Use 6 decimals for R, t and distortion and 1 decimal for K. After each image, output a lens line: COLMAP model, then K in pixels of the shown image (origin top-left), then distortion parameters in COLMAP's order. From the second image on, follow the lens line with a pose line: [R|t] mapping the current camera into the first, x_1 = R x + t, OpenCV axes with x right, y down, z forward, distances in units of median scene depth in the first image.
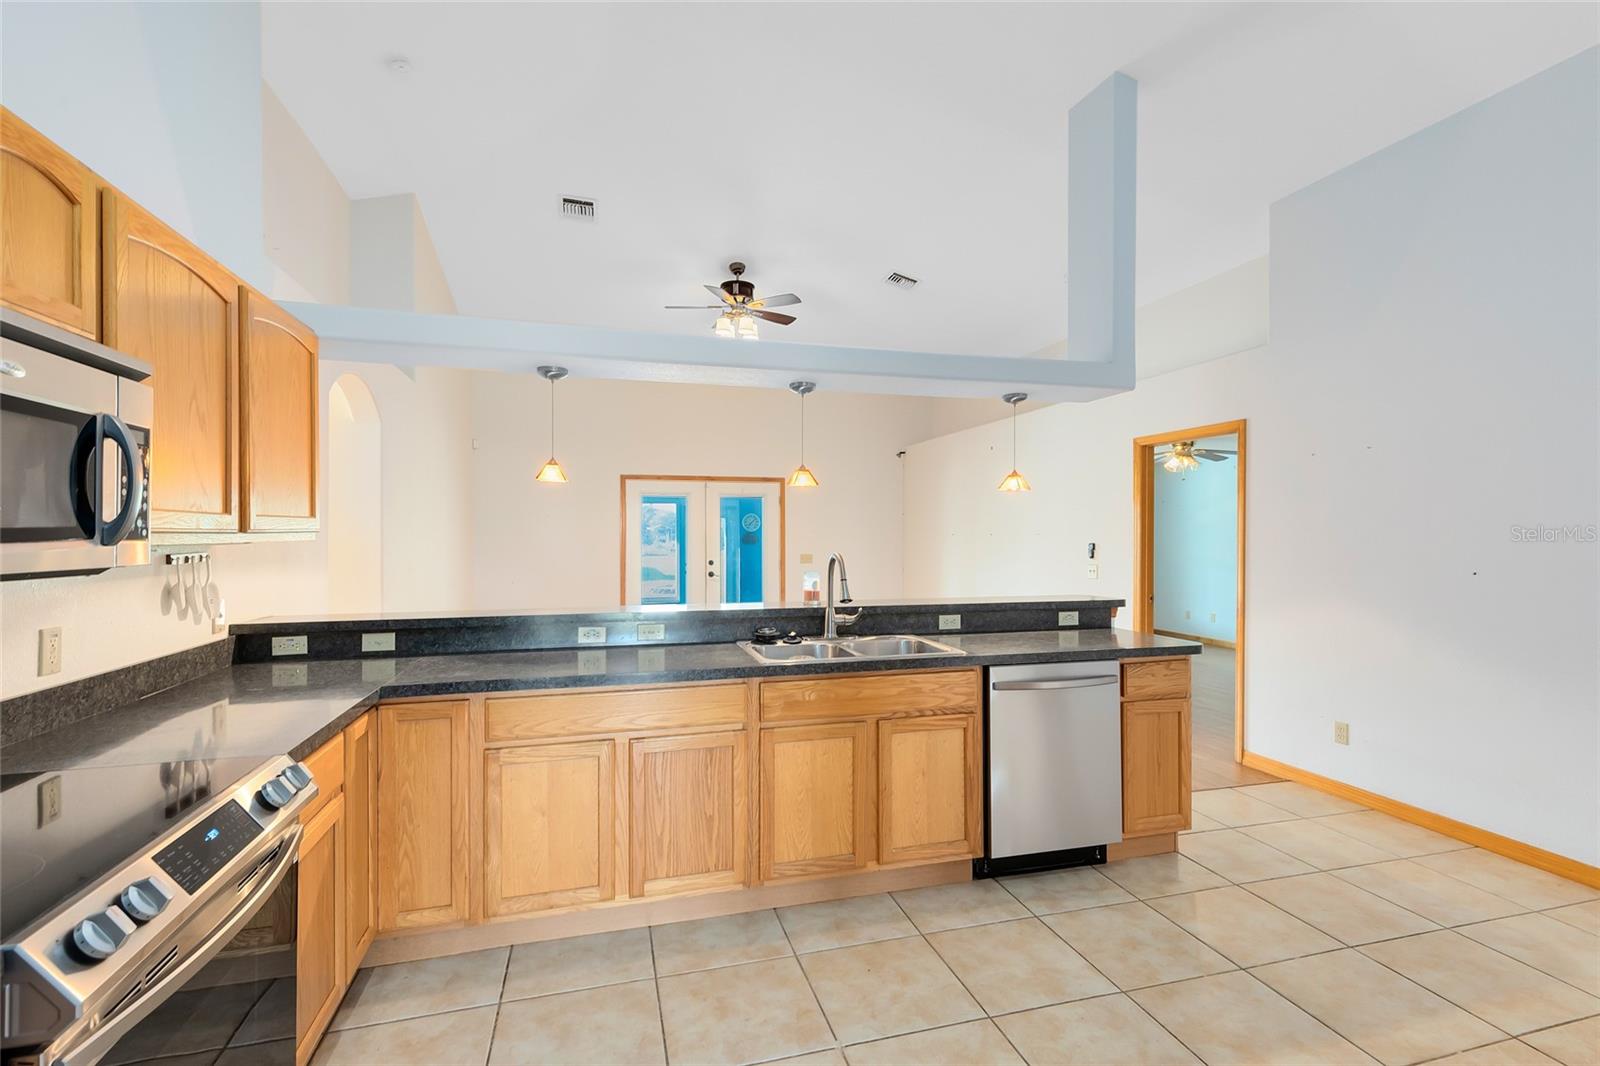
lens RADIAL K [[725.3, 0, 815.7], [0, 725.3, 531.5], [0, 0, 1]] dist [0.008396, -0.002074]
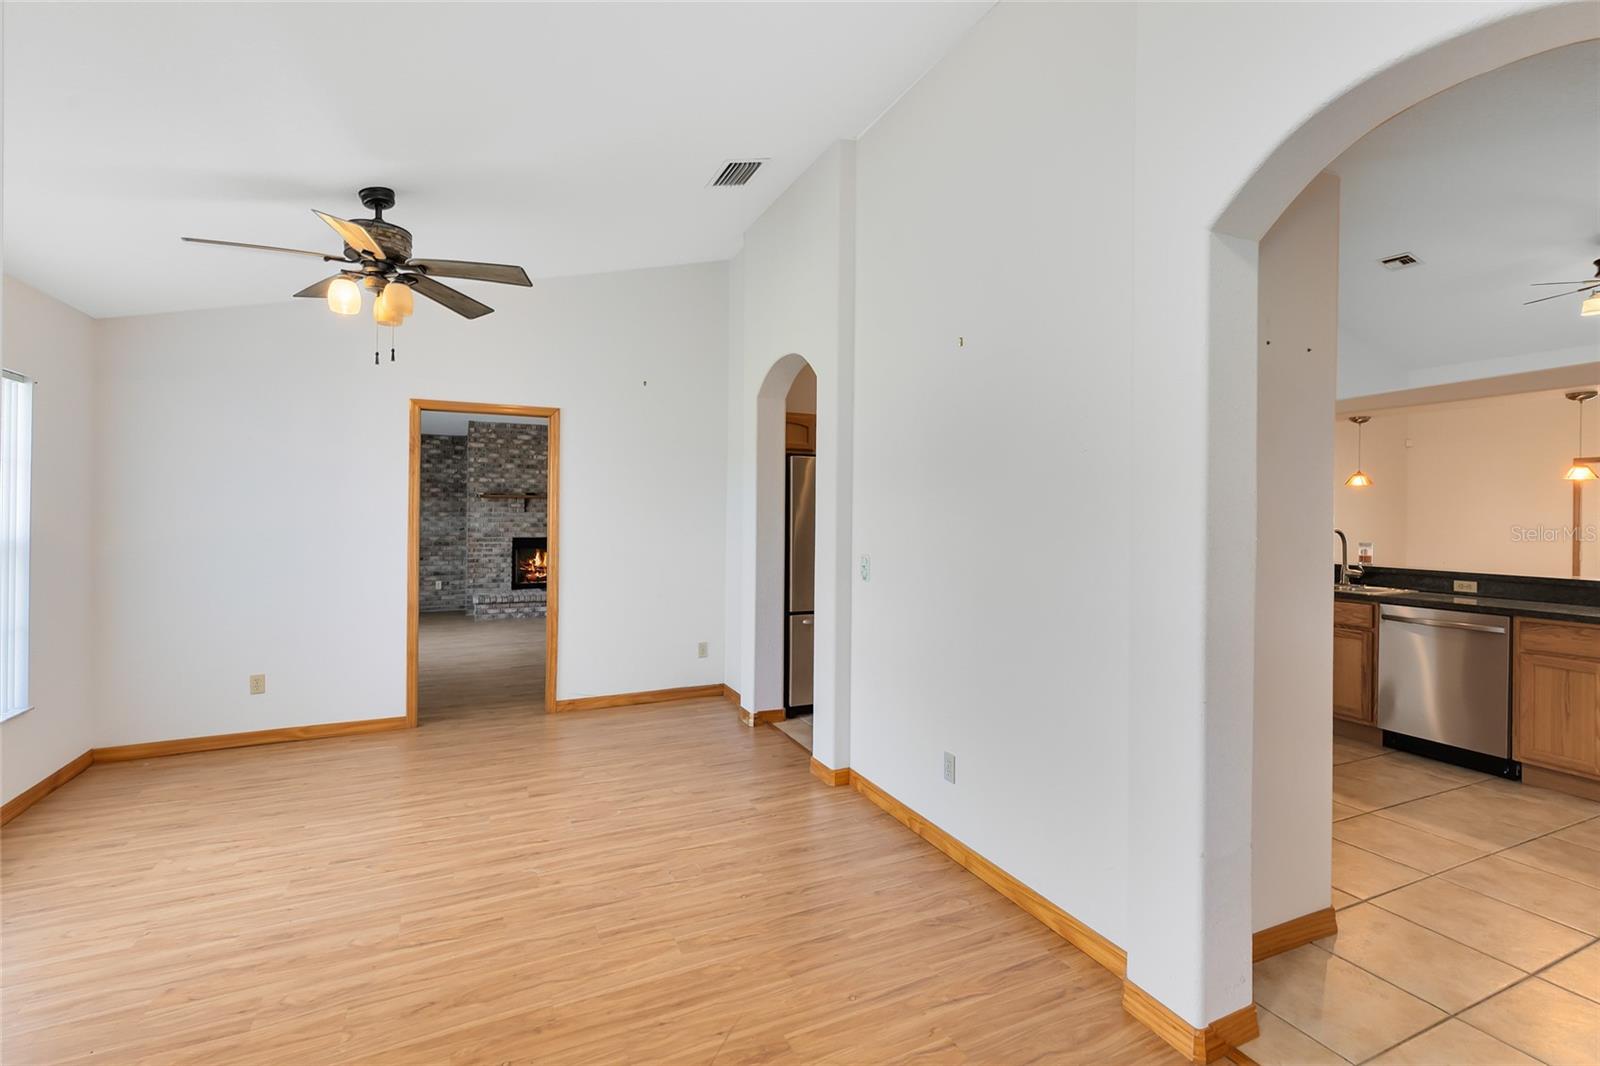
lens RADIAL K [[725.3, 0, 805.7], [0, 725.3, 514.0], [0, 0, 1]] dist [0.008396, -0.002074]
pose [[0.150505, 0.000738, -0.988609, 1.491302], [-0.005362, 0.999986, -0.000070, 0.002558], [0.988595, 0.005311, 0.150506, -0.414176]]
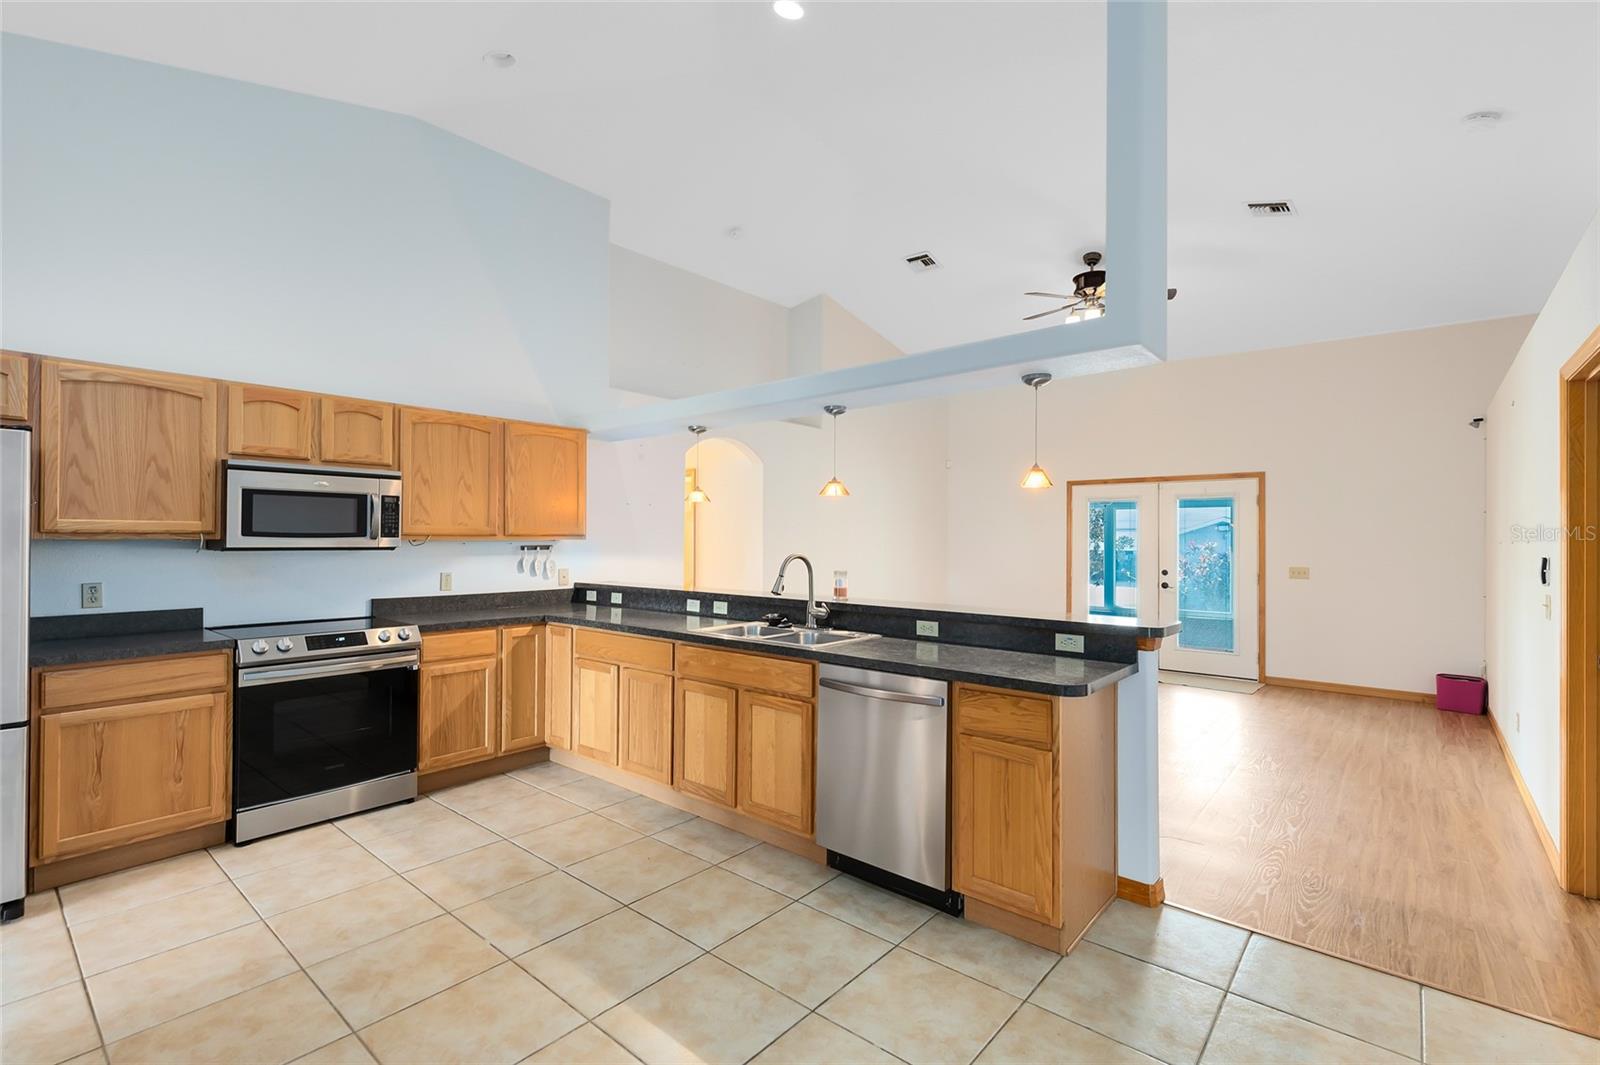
lens RADIAL K [[725.3, 0, 803.7], [0, 725.3, 530.4], [0, 0, 1]] dist [0.008396, -0.002074]
pose [[0.553095, -0.007628, -0.833083, 1.043016], [-0.002773, 0.999936, -0.010997, 0.005389], [0.833114, 0.008393, 0.553038, 0.372415]]
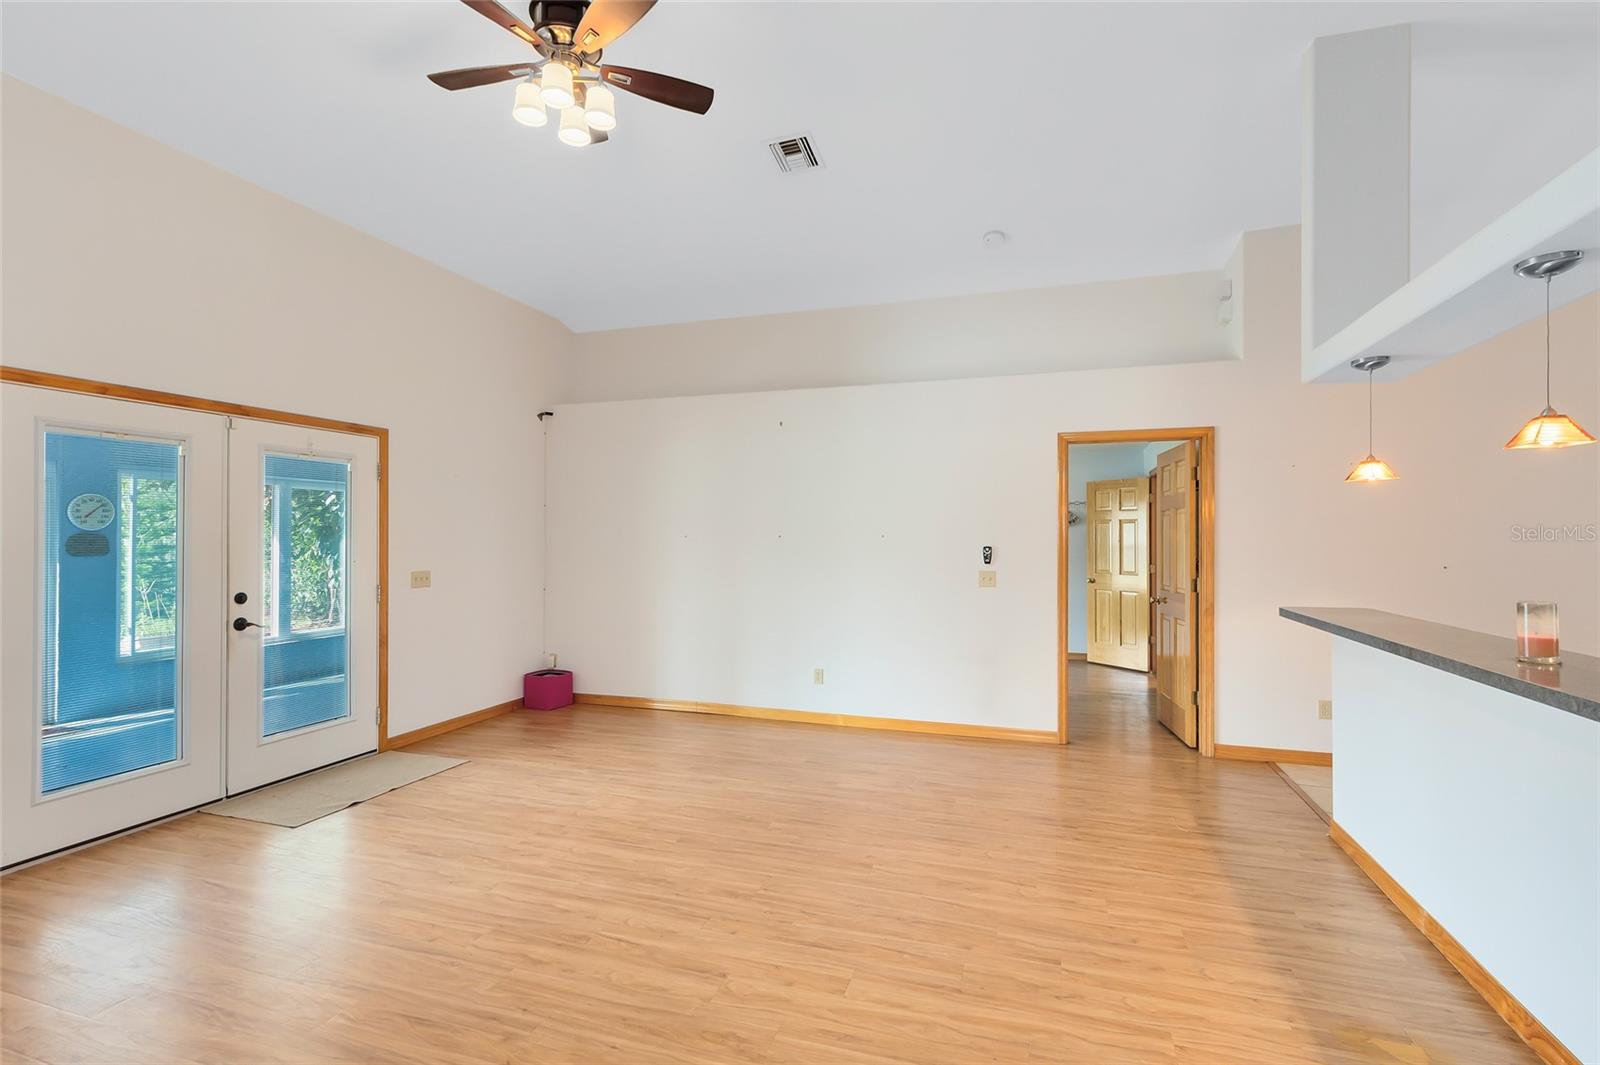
lens RADIAL K [[725.3, 0, 811.5], [0, 725.3, 534.0], [0, 0, 1]] dist [0.008396, -0.002074]
pose [[0.567053, 0.003437, 0.823674, -0.917336], [-0.002832, 0.999994, -0.002223, 0.008817], [-0.823677, -0.001072, 0.567059, 1.318063]]
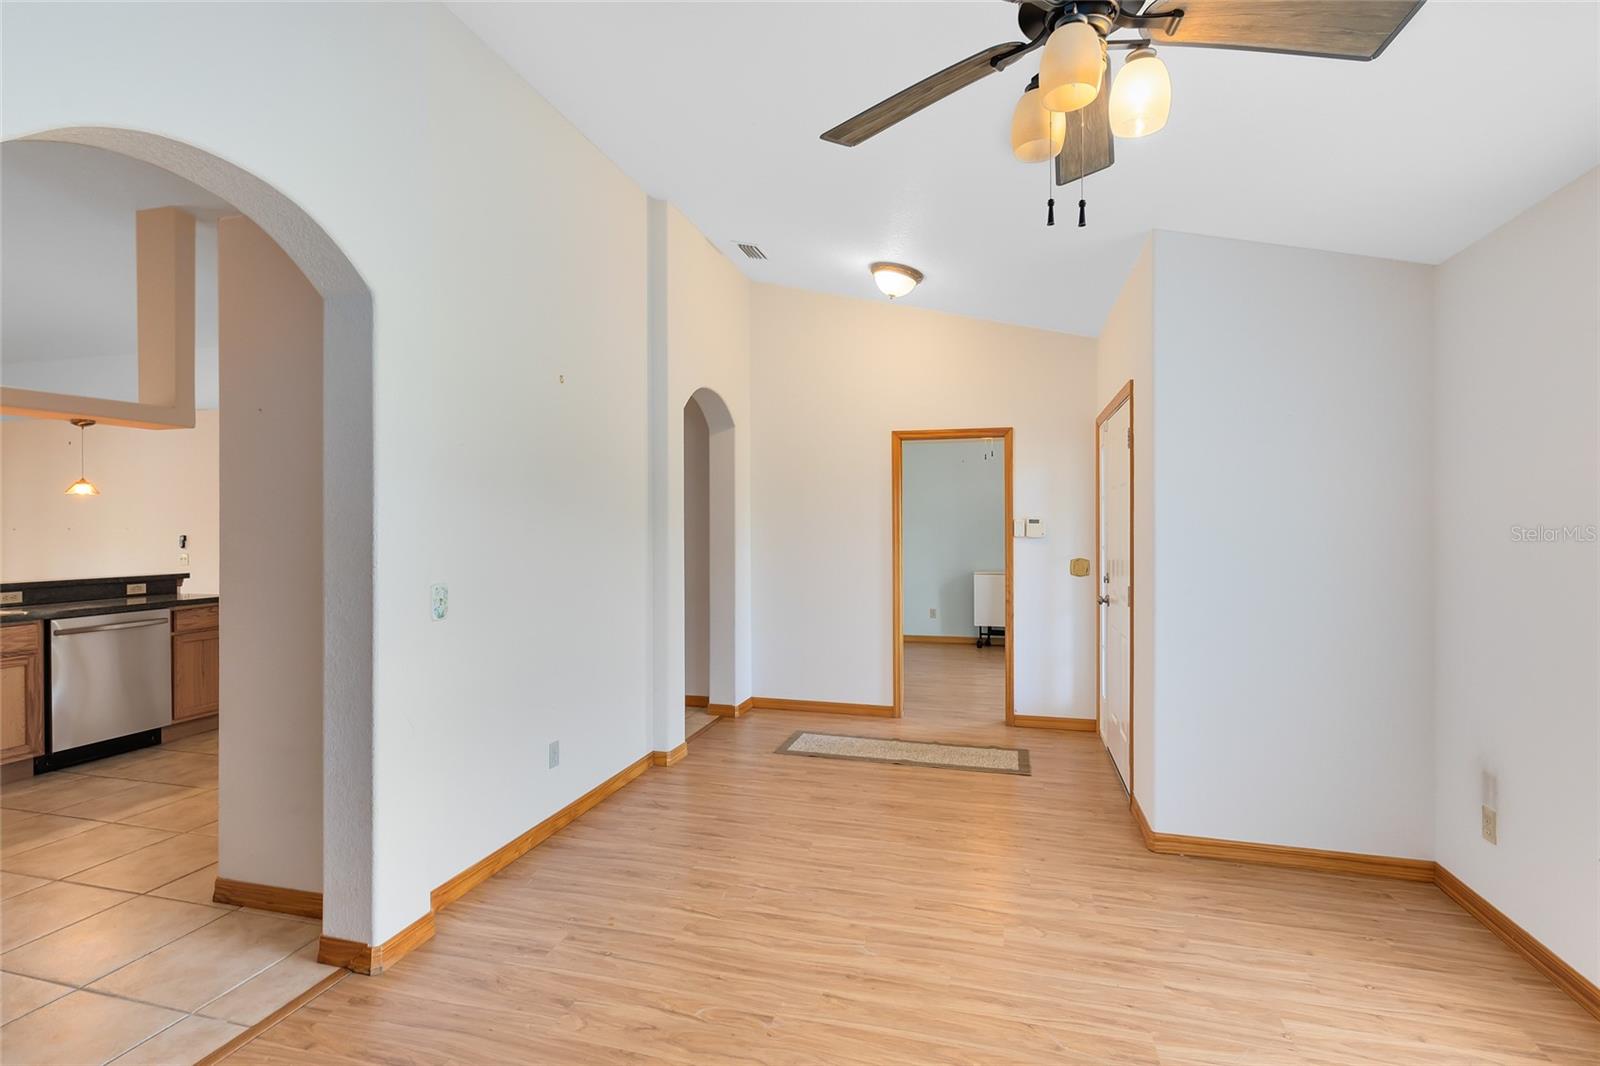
lens RADIAL K [[725.3, 0, 807.3], [0, 725.3, 528.7], [0, 0, 1]] dist [0.008396, -0.002074]
pose [[0.528973, -0.003907, 0.848629, -0.183414], [-0.000328, 0.999988, 0.004808, -0.002005], [-0.848638, -0.002822, 0.528966, -0.978703]]
